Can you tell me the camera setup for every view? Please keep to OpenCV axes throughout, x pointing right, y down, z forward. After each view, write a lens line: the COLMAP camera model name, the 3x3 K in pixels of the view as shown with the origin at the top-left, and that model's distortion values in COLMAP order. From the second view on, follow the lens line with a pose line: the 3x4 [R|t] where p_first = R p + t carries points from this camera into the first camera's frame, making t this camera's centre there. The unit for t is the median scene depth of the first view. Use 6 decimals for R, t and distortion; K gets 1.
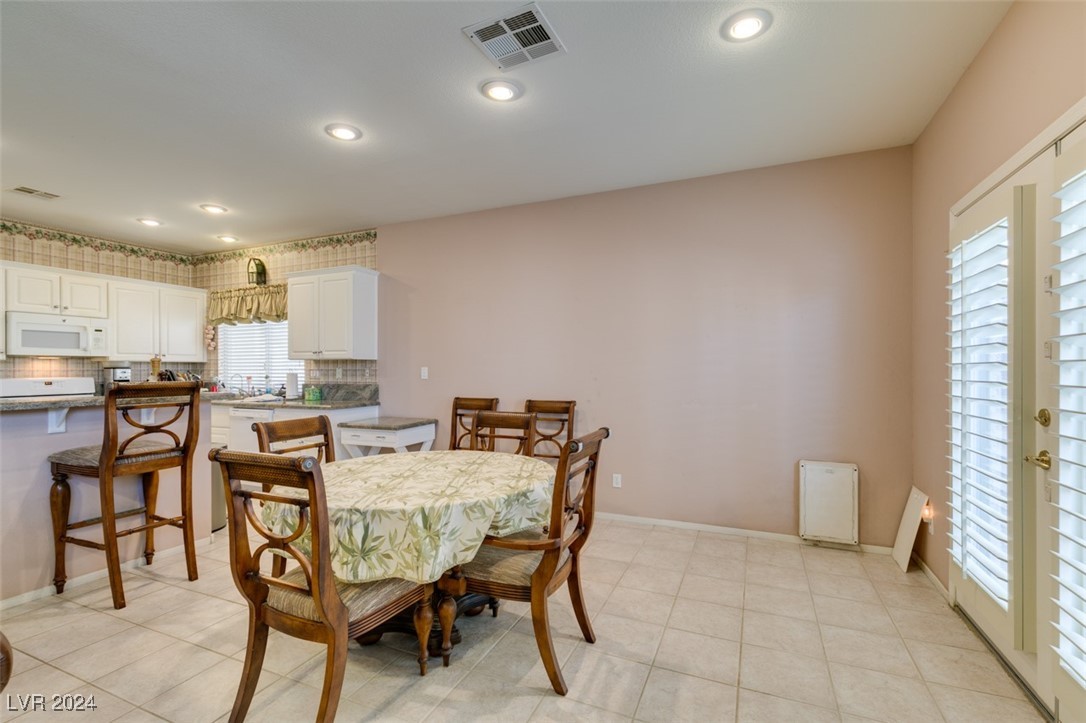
lens RADIAL K [[488.6, 0, 543.2], [0, 488.6, 367.1], [0, 0, 1]] dist [0.002147, 0.000335]
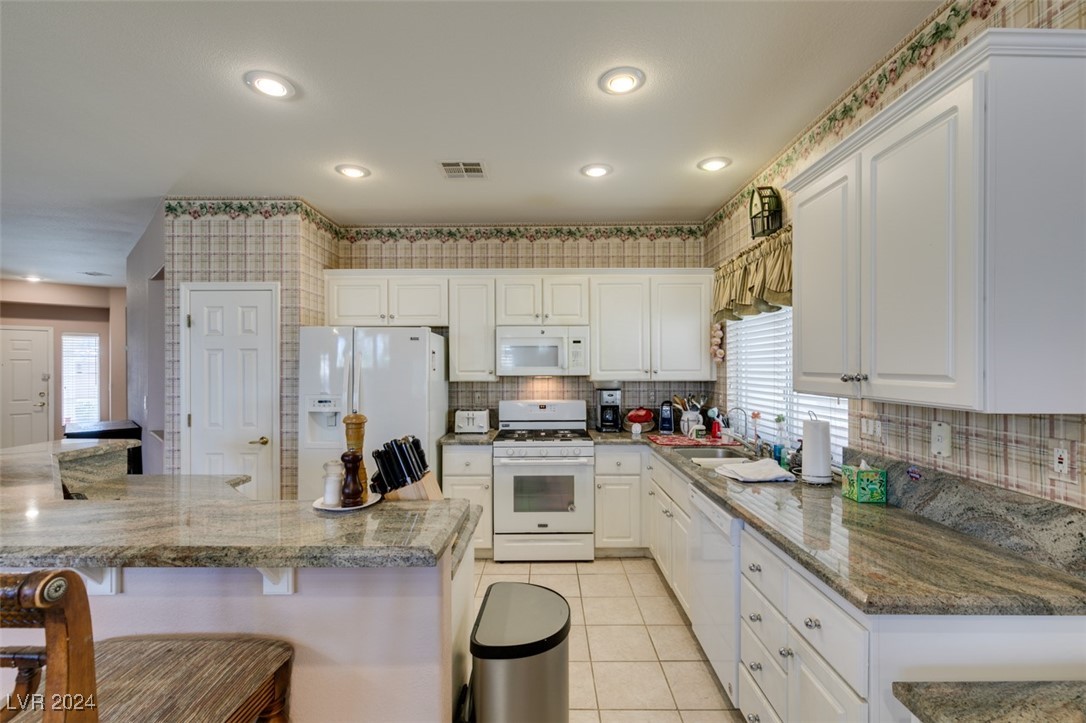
lens RADIAL K [[485.5, 0, 541.5], [0, 485.5, 365.4], [0, 0, 1]] dist [0.007025, -0.001375]
pose [[0.395229, 0.001152, -0.918582, -0.227501], [0.004968, 0.999982, 0.003391, -0.039676], [0.918569, -0.005904, 0.395216, 0.635819]]
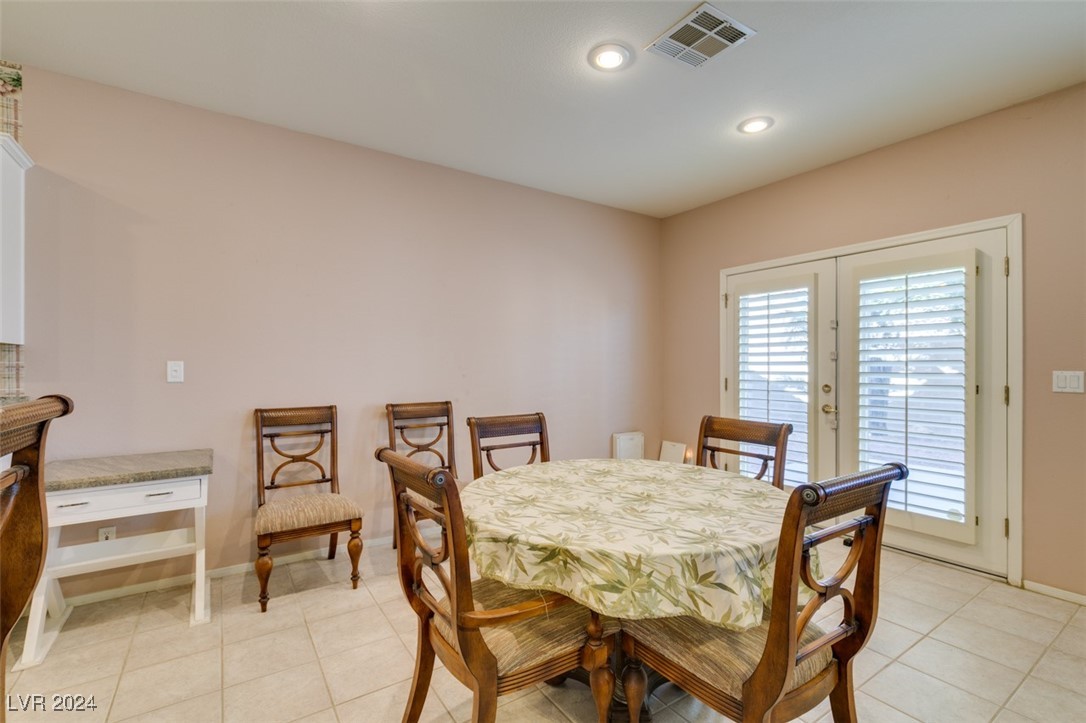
lens RADIAL K [[485.5, 0, 541.5], [0, 485.5, 365.4], [0, 0, 1]] dist [0.007025, -0.001375]
pose [[0.538130, 0.001264, 0.842861, -0.456743], [-0.003700, 0.999993, 0.000863, 0.003113], [-0.842854, -0.003583, 0.538131, 0.309656]]
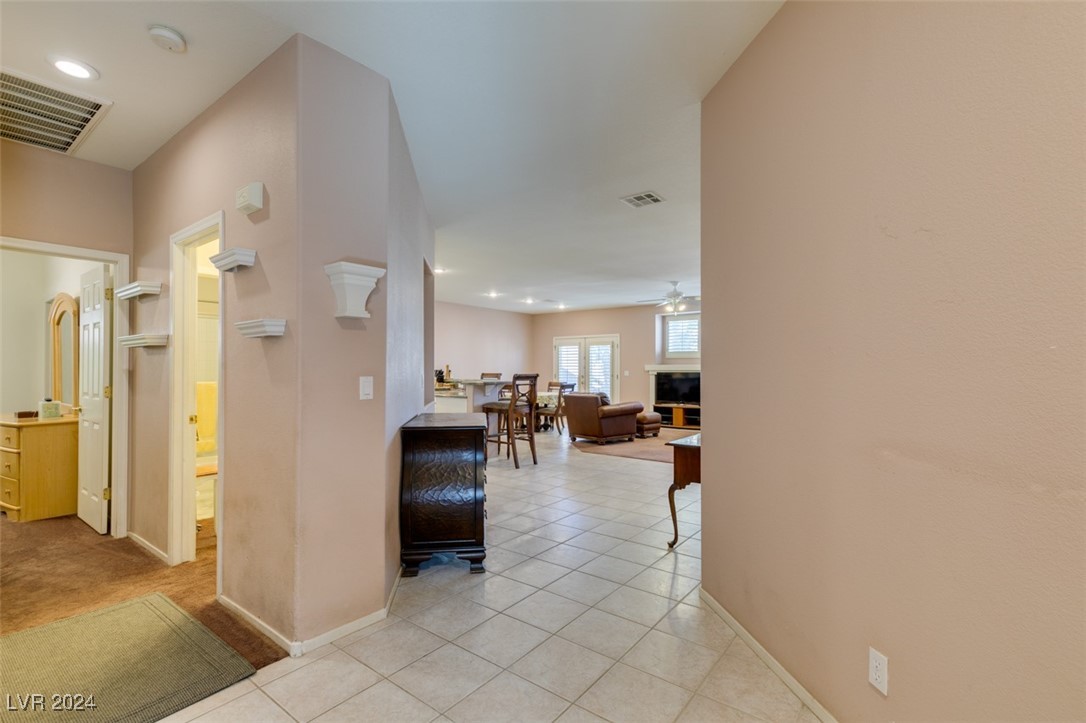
lens RADIAL K [[492.0, 0, 542.3], [0, 492.0, 367.9], [0, 0, 1]] dist [-0.000902, -0.000028]
pose [[0.241352, 0.005171, 0.970424, -1.997267], [-0.004721, 0.999980, -0.004154, 0.004020], [-0.970426, -0.003579, 0.241372, -0.042212]]
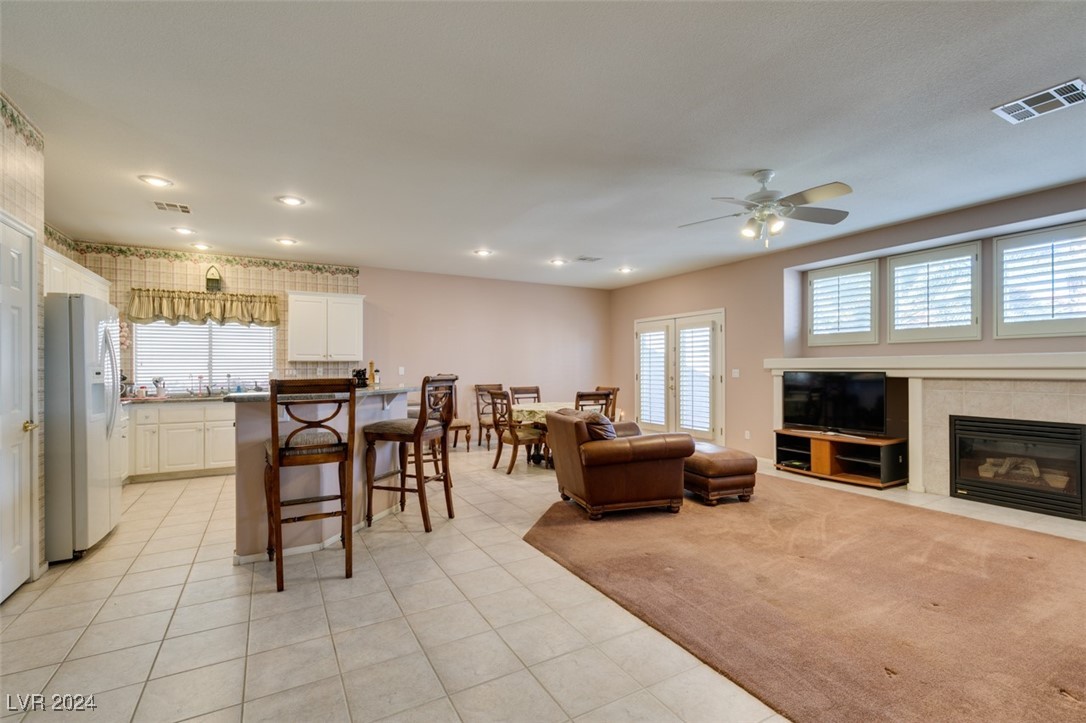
lens RADIAL K [[483.6, 0, 542.2], [0, 483.6, 365.9], [0, 0, 1]] dist [0.005395, -0.000317]
pose [[0.597894, 0.002786, 0.801570, -1.106094], [0.000049, 0.999994, -0.003512, 0.002013], [-0.801575, 0.002139, 0.597890, -0.238034]]
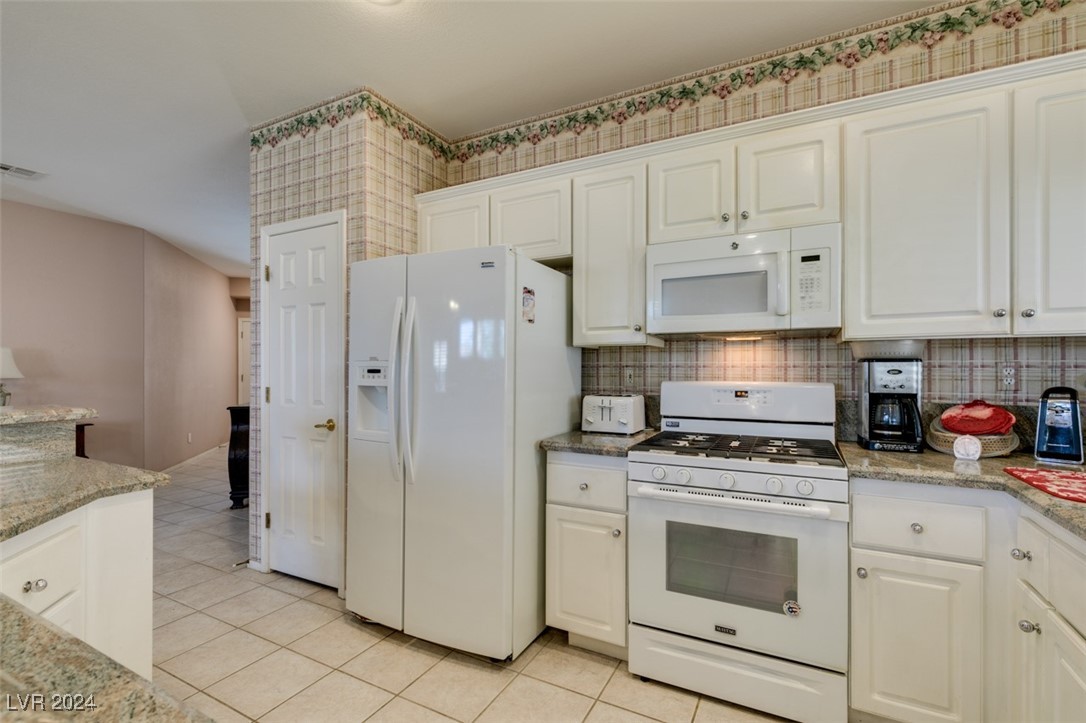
lens RADIAL K [[492.0, 0, 542.3], [0, 492.0, 367.9], [0, 0, 1]] dist [-0.000902, -0.000028]
pose [[-0.072725, 0.004305, -0.997343, -0.512549], [0.003715, 0.999985, 0.004046, 0.005693], [0.997345, -0.003411, -0.072740, 0.808539]]
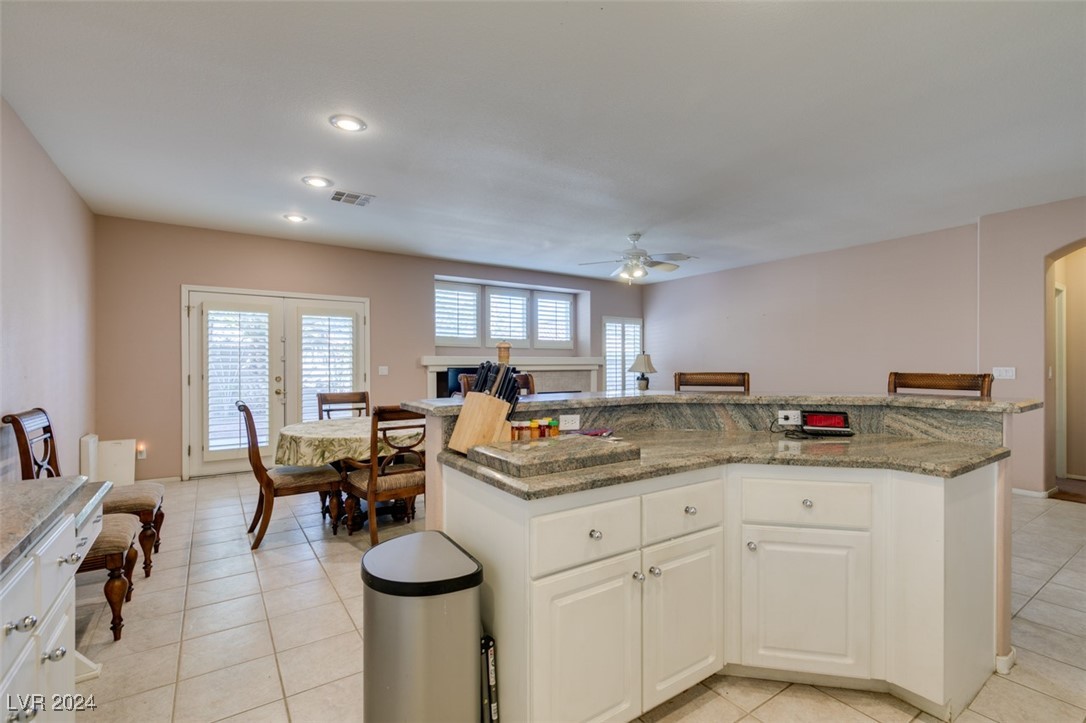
lens RADIAL K [[485.5, 0, 541.5], [0, 485.5, 365.4], [0, 0, 1]] dist [0.007025, -0.001375]
pose [[-0.846521, 0.002008, 0.532352, -0.744302], [0.001857, 0.999998, -0.000820, 0.006535], [-0.532353, 0.000295, -0.846523, 0.955347]]
